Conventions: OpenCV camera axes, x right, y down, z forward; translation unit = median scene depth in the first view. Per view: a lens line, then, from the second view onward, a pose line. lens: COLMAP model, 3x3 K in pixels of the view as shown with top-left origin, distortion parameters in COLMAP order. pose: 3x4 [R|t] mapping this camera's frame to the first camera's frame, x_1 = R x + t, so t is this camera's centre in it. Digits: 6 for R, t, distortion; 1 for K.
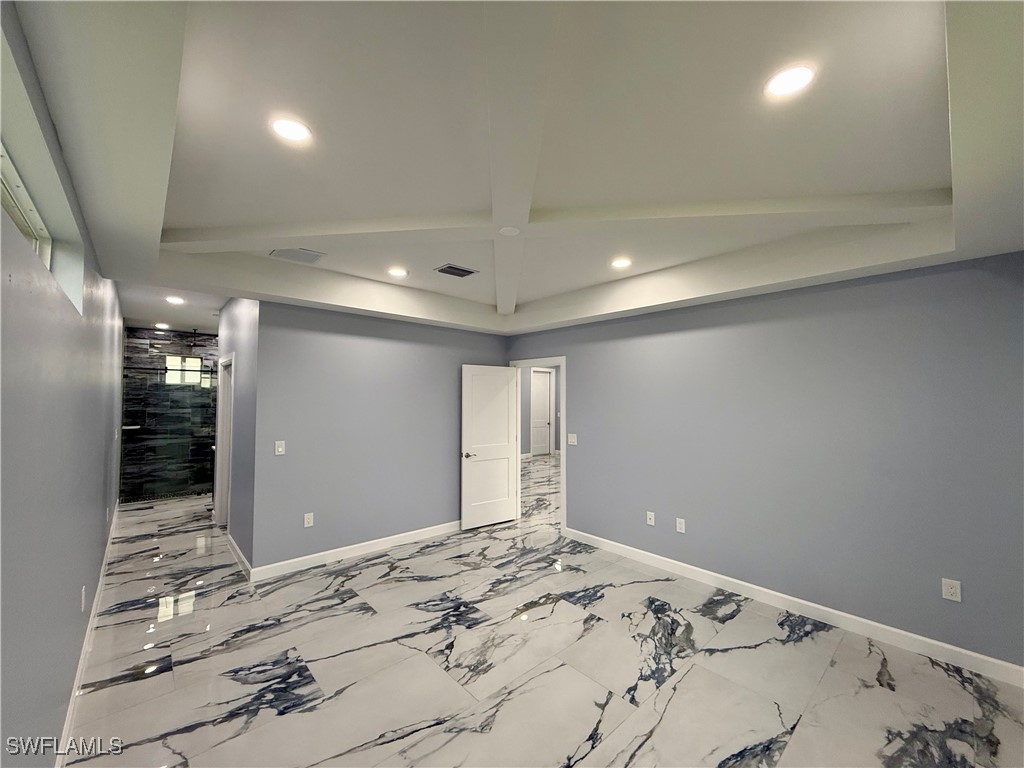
lens RADIAL K [[408.2, 0, 509.4], [0, 408.2, 384.9], [0, 0, 1]] dist [-0.000594, 0.000015]
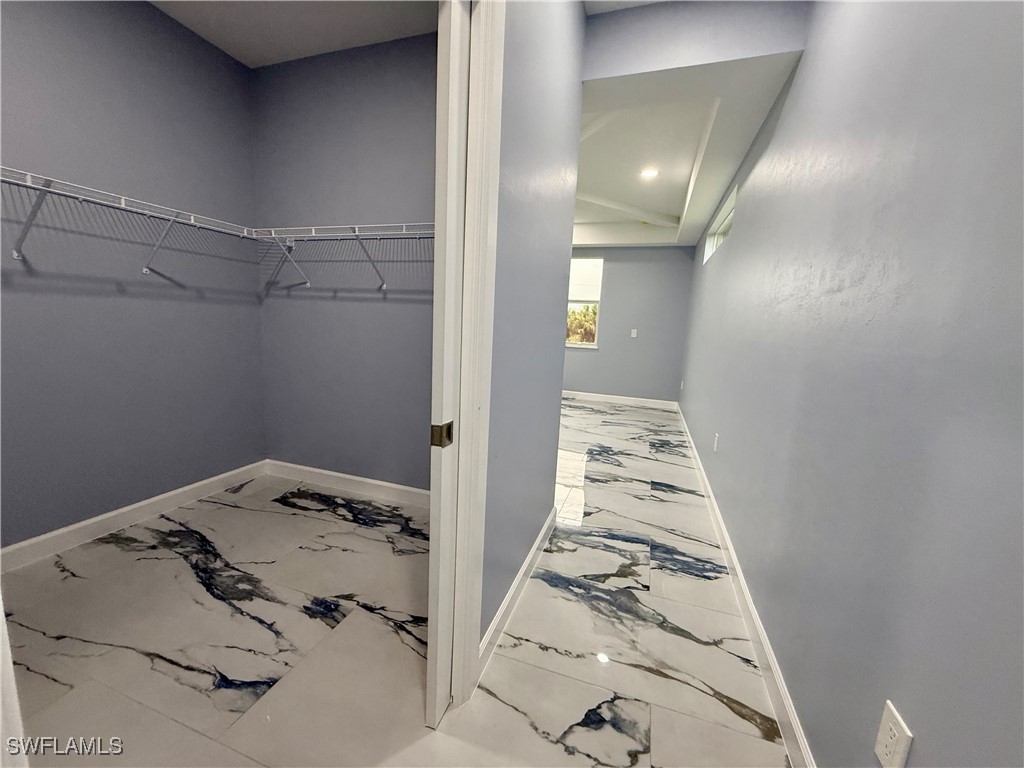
lens RADIAL K [[408.2, 0, 509.4], [0, 408.2, 384.9], [0, 0, 1]] dist [-0.000594, 0.000015]
pose [[-0.485441, -0.158515, 0.859779, -1.520770], [-0.079075, 0.987356, 0.137389, 0.199386], [-0.870686, -0.001293, -0.491838, 1.844550]]
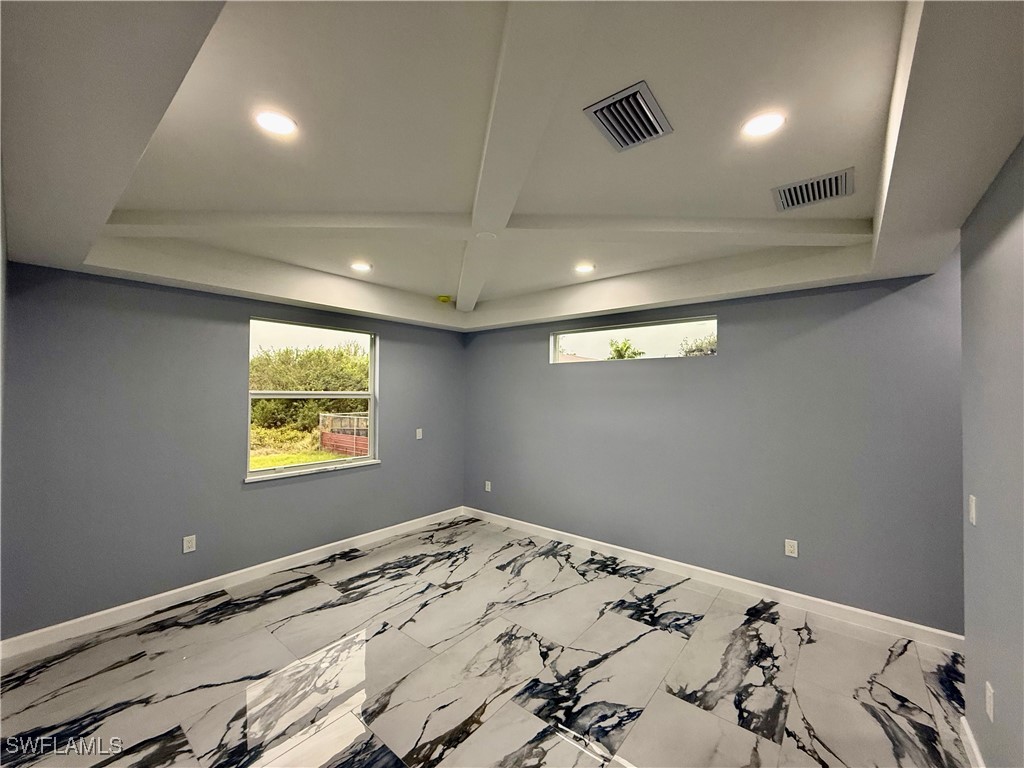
lens RADIAL K [[408.2, 0, 509.4], [0, 408.2, 384.9], [0, 0, 1]] dist [-0.000594, 0.000015]
pose [[-0.989332, -0.013114, -0.145090, 0.084526], [-0.005629, 0.998637, -0.051883, 0.045217], [0.145573, -0.050513, -0.988057, 1.924728]]
